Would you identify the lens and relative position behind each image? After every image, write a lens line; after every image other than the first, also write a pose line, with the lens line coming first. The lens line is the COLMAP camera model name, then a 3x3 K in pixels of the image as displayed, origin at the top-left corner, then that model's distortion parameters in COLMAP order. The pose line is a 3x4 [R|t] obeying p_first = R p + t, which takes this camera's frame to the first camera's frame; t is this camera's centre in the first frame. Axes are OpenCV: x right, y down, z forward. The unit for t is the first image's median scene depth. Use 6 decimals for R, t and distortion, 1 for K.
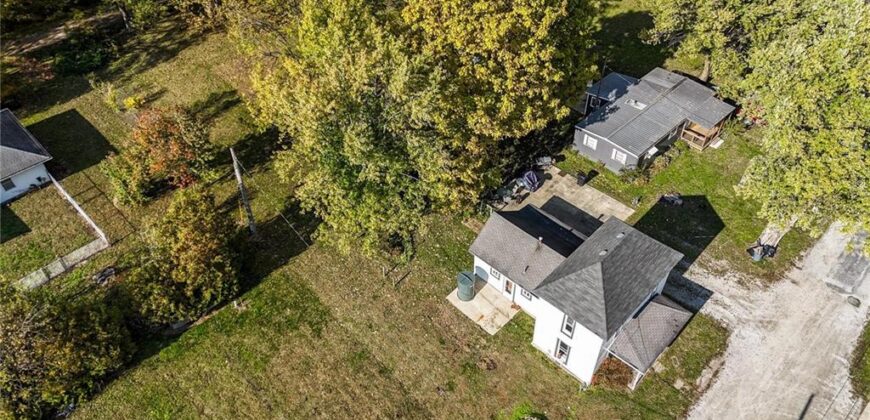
lens RADIAL K [[637.5, 0, 437.0], [0, 637.5, 208.9], [0, 0, 1]] dist [0.082481, -0.068949]
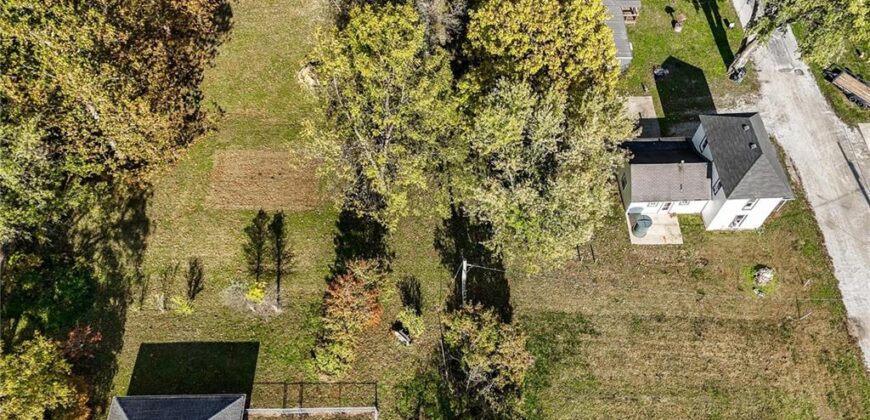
lens RADIAL K [[637.5, 0, 437.0], [0, 637.5, 208.9], [0, 0, 1]] dist [0.082481, -0.068949]
pose [[0.703950, -0.608597, 0.366147, -0.666950], [0.505024, 0.791388, 0.344464, -0.534019], [-0.499404, -0.057572, 0.864454, 0.112521]]
